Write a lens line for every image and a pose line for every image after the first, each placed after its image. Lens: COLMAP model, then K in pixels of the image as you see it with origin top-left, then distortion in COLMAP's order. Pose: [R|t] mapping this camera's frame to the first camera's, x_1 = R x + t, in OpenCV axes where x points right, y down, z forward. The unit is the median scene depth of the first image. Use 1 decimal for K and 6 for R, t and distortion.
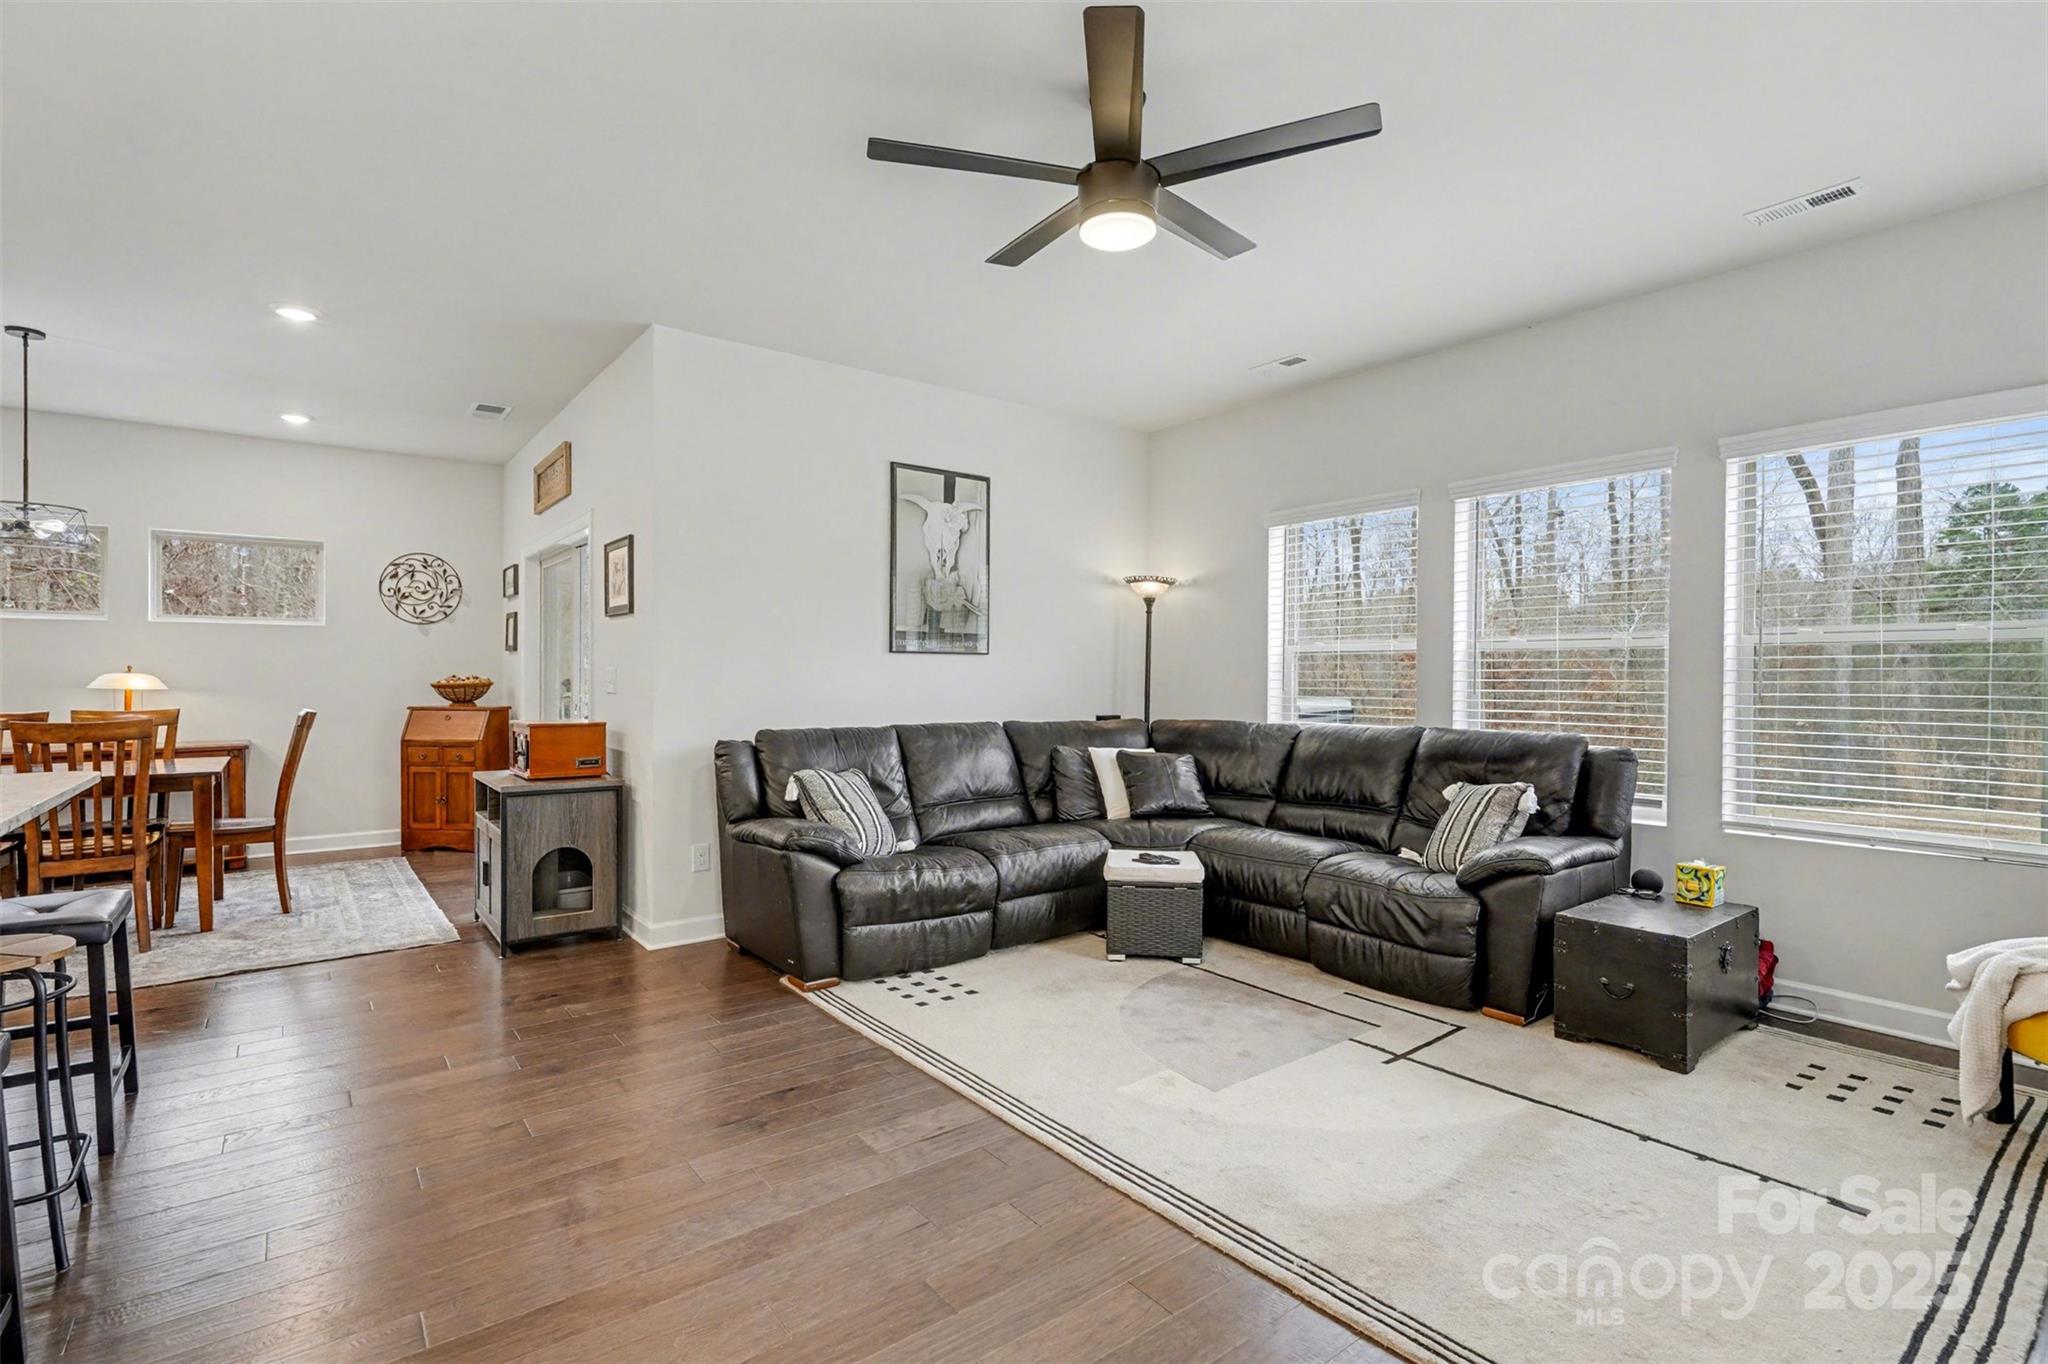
lens RADIAL K [[950.8, 0, 1026.0], [0, 950.8, 677.4], [0, 0, 1]] dist [-0.003474, 0.001834]
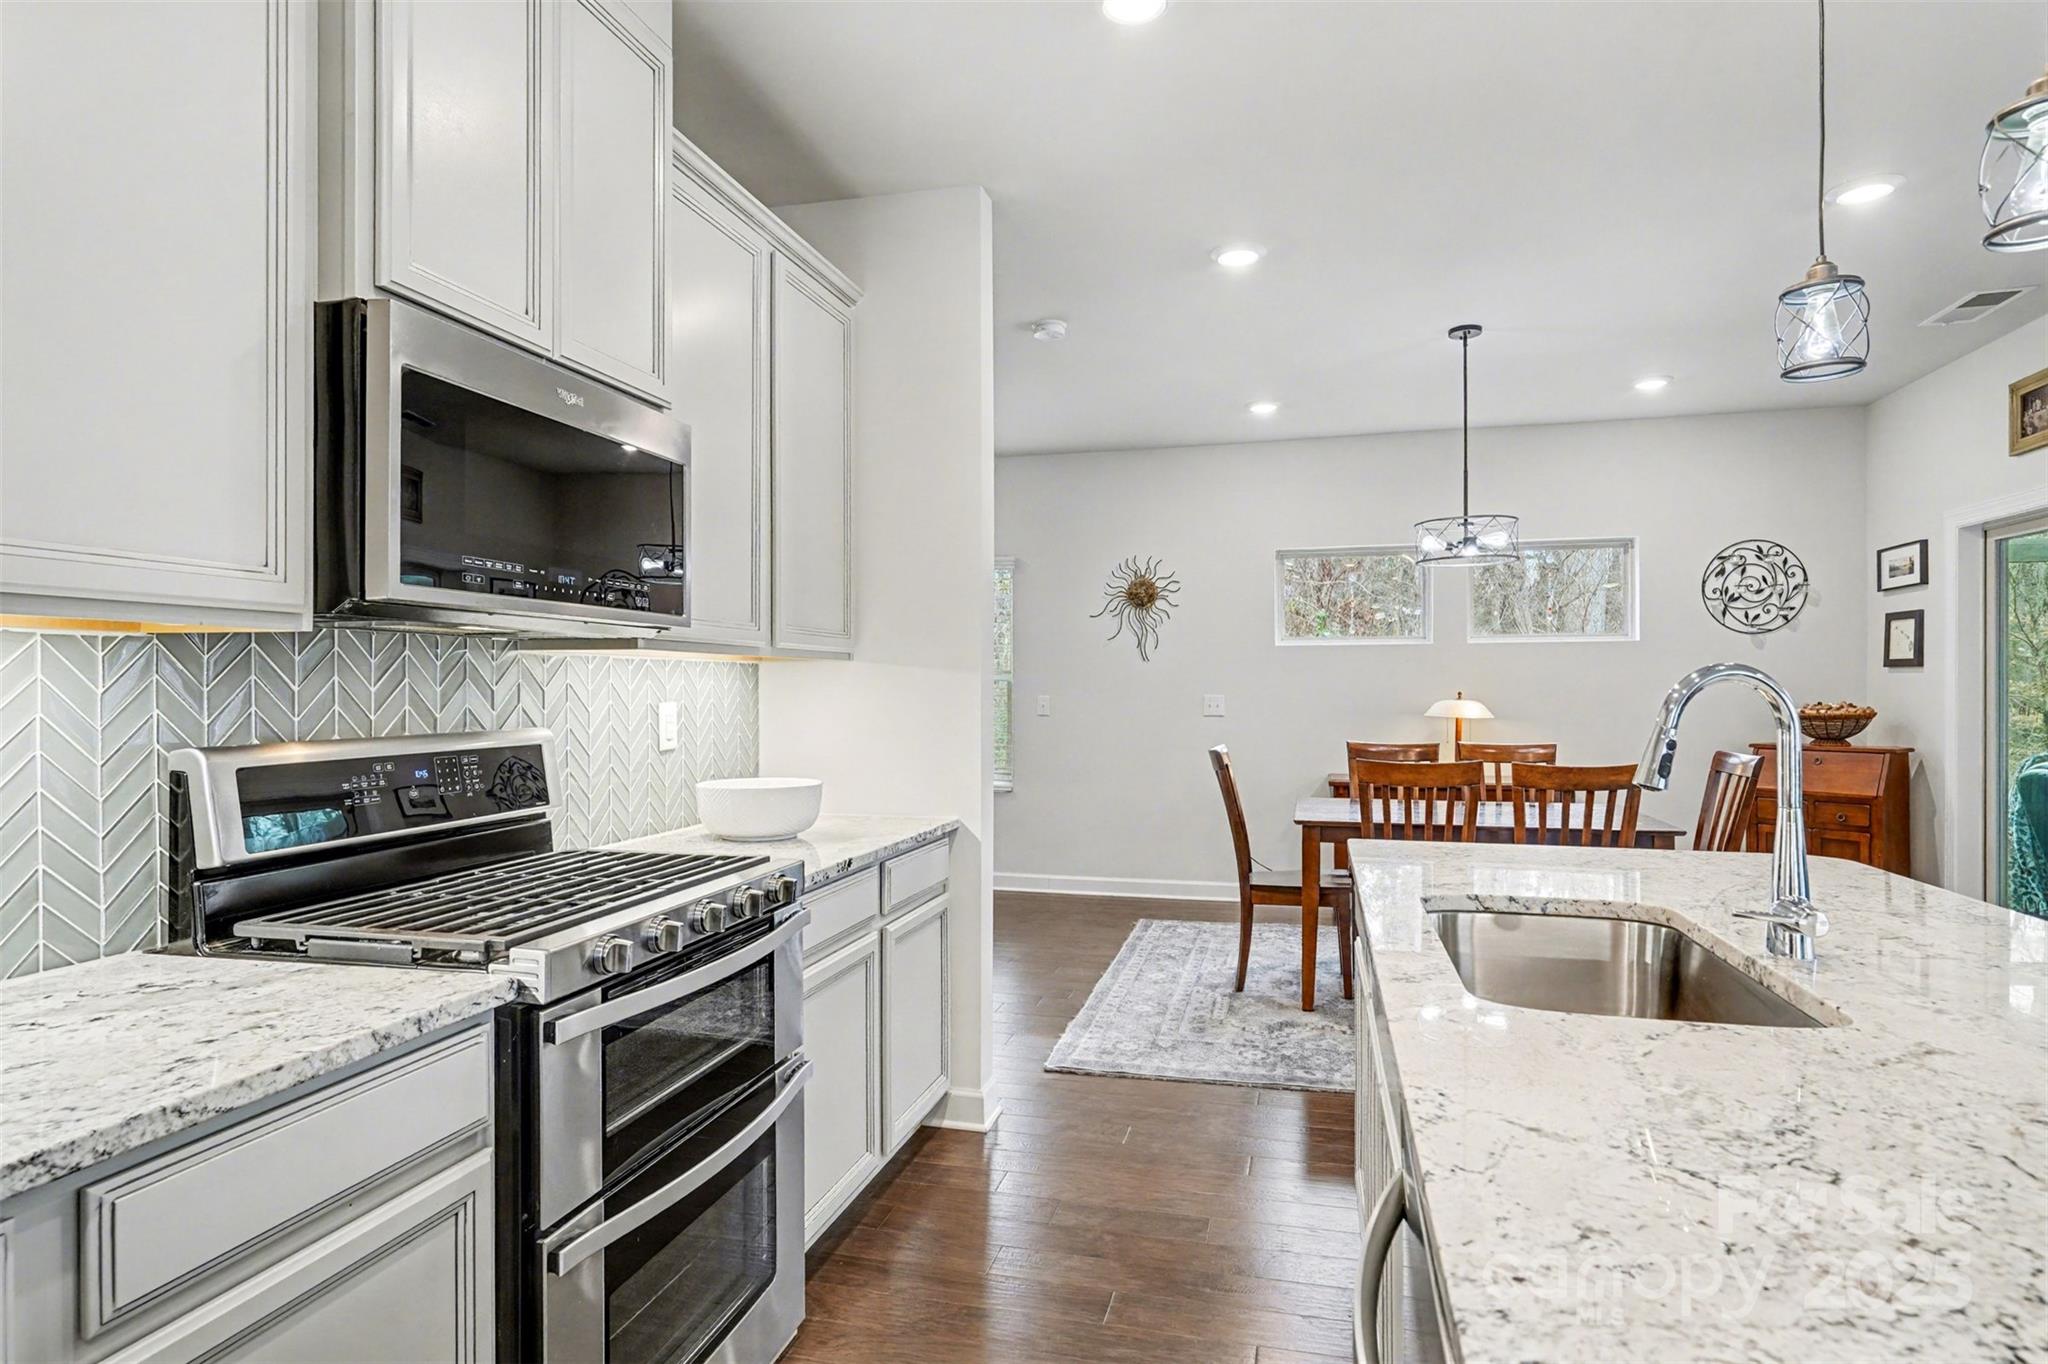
lens RADIAL K [[1088.8, 0, 1026.7], [0, 1088.8, 685.4], [0, 0, 1]] dist [-0.001237, -0.000342]
pose [[0.605370, -0.007738, -0.795907, -0.310220], [0.001870, 0.999964, -0.008300, -0.009400], [0.795942, 0.003536, 0.605362, 0.019708]]
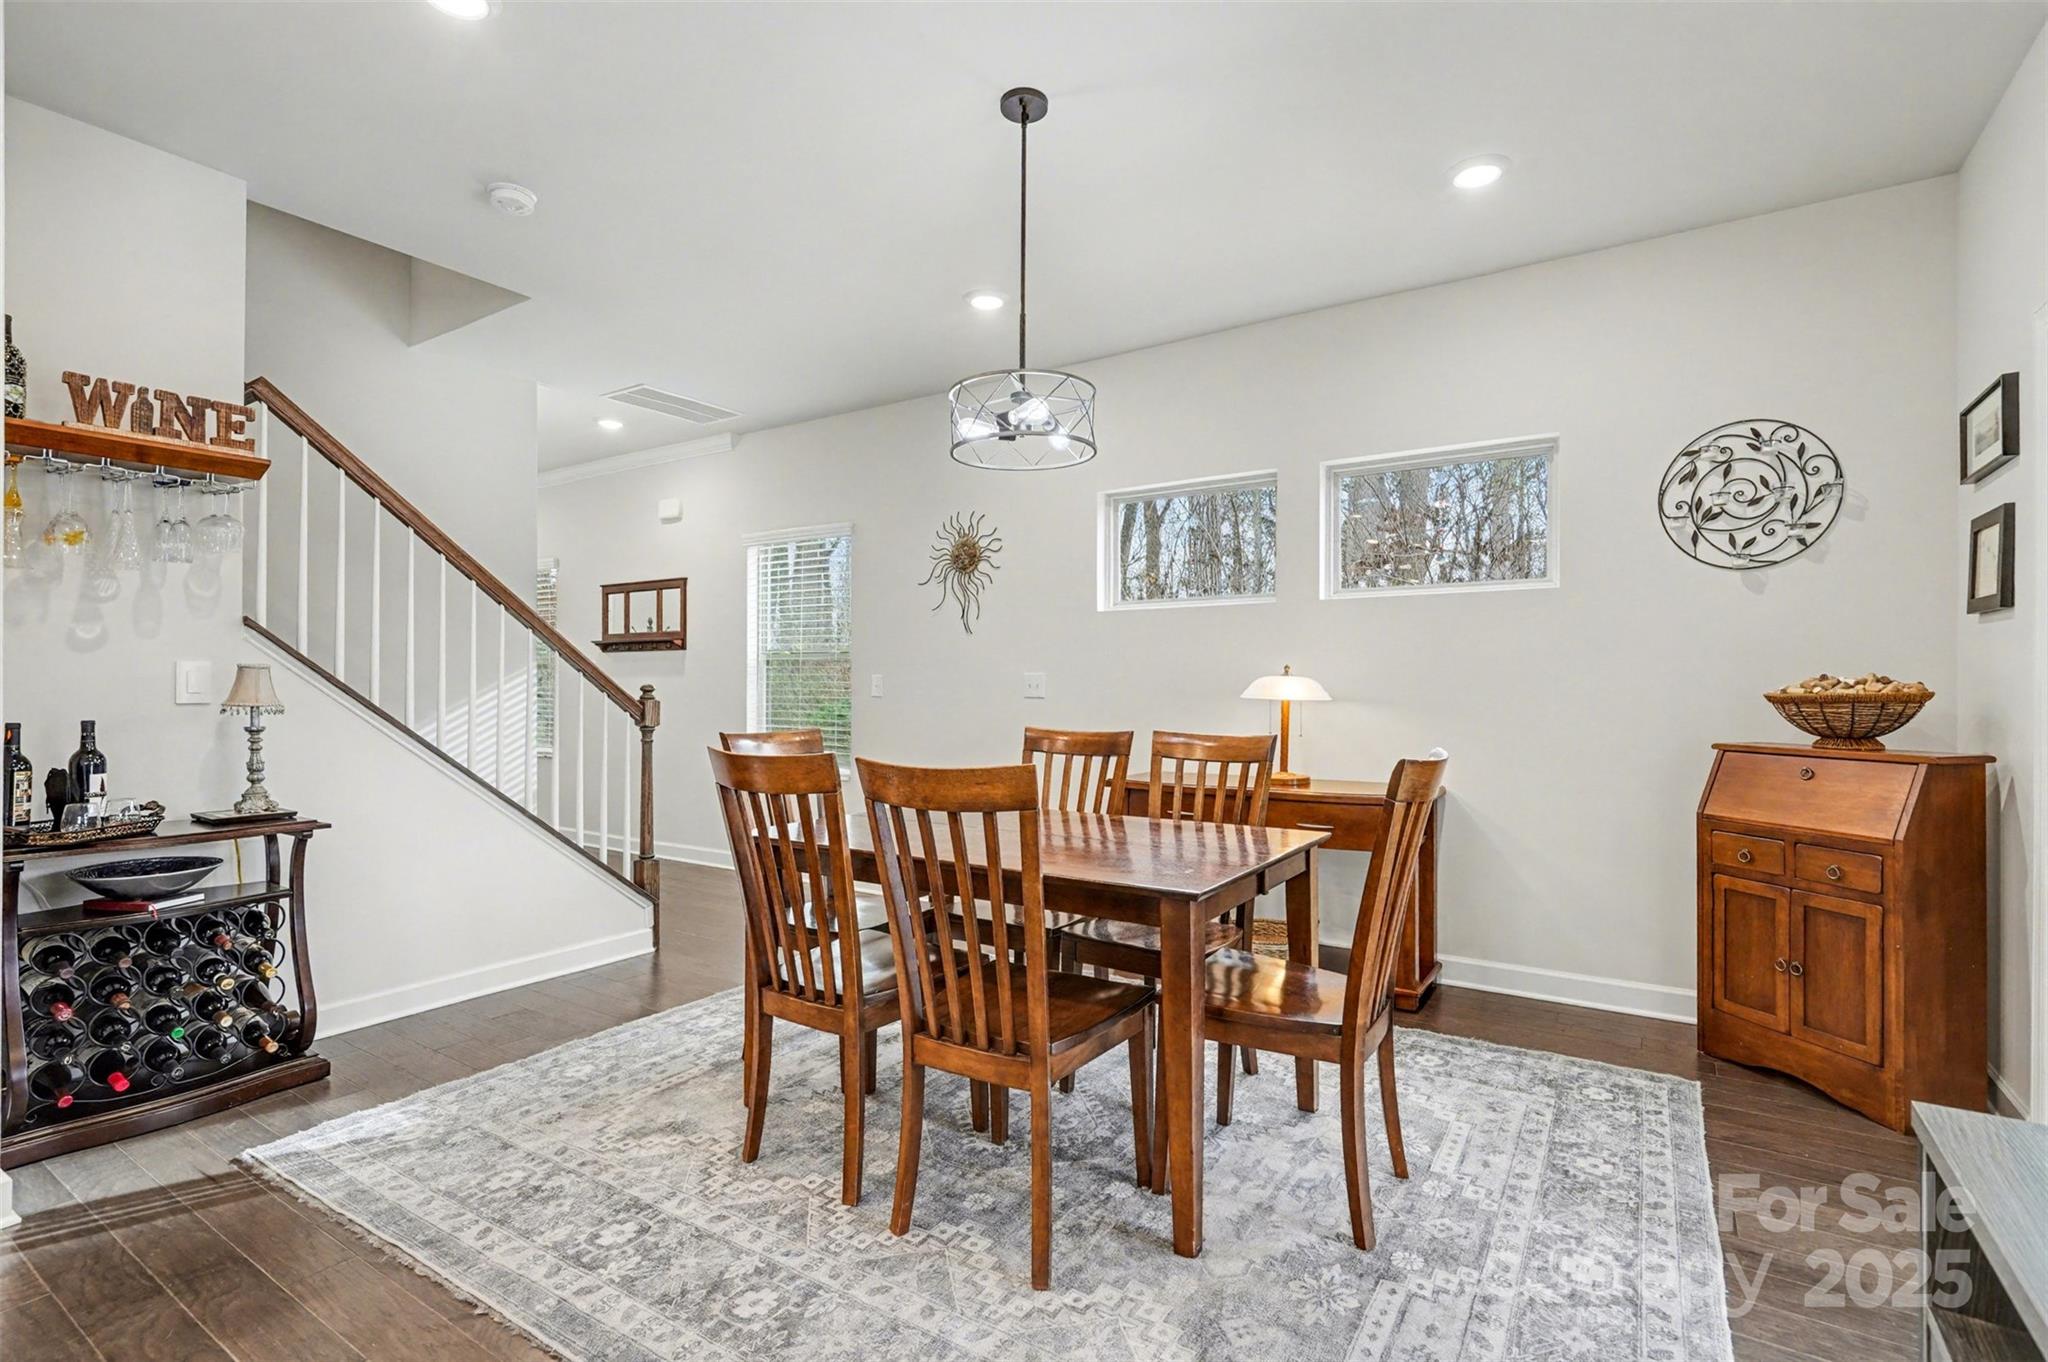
lens RADIAL K [[950.8, 0, 1030.1], [0, 950.8, 685.3], [0, 0, 1]] dist [-0.003474, 0.001834]
pose [[0.318421, -0.004315, -0.947939, -0.311918], [-0.001223, 0.999987, -0.004962, 0.004869], [0.947948, 0.002739, 0.318412, 0.527187]]
